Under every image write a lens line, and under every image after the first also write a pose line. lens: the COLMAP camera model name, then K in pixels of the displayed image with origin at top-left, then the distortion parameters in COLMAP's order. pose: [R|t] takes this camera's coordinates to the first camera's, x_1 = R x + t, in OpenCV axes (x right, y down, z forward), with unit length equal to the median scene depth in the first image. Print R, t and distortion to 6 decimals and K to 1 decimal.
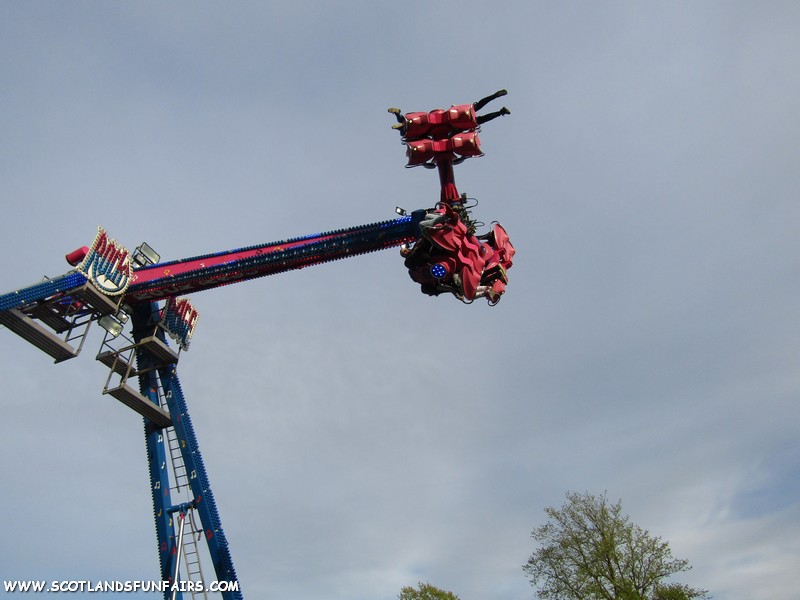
lens RADIAL K [[573.3, 0, 400.0], [0, 573.3, 300.0], [0, 0, 1]] dist [-0.001976, -0.000119]
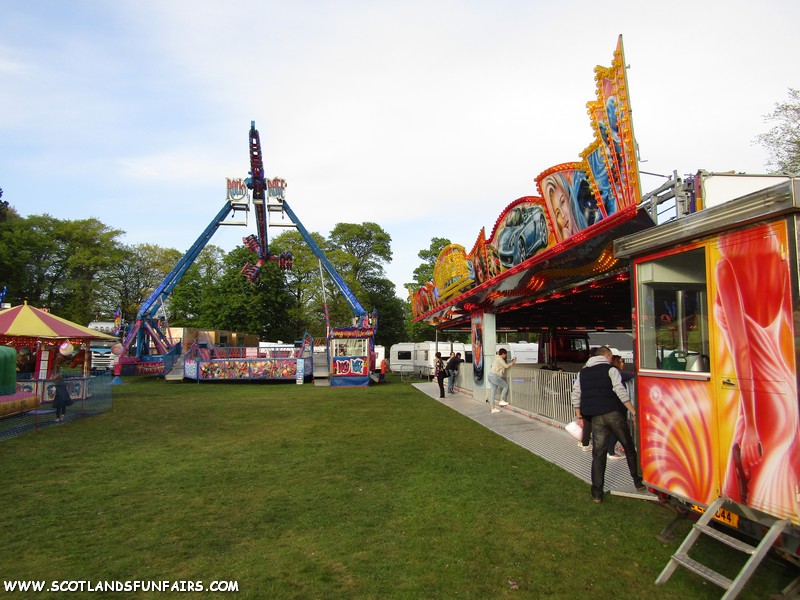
lens RADIAL K [[568.2, 0, 400.0], [0, 568.2, 300.0], [0, 0, 1]] dist [-0.003172, 0.000609]
pose [[0.564316, -0.032799, -0.824907, 1.828295], [0.538219, 0.772284, 0.337488, -0.127167], [0.625993, -0.634431, 0.453465, -0.026057]]
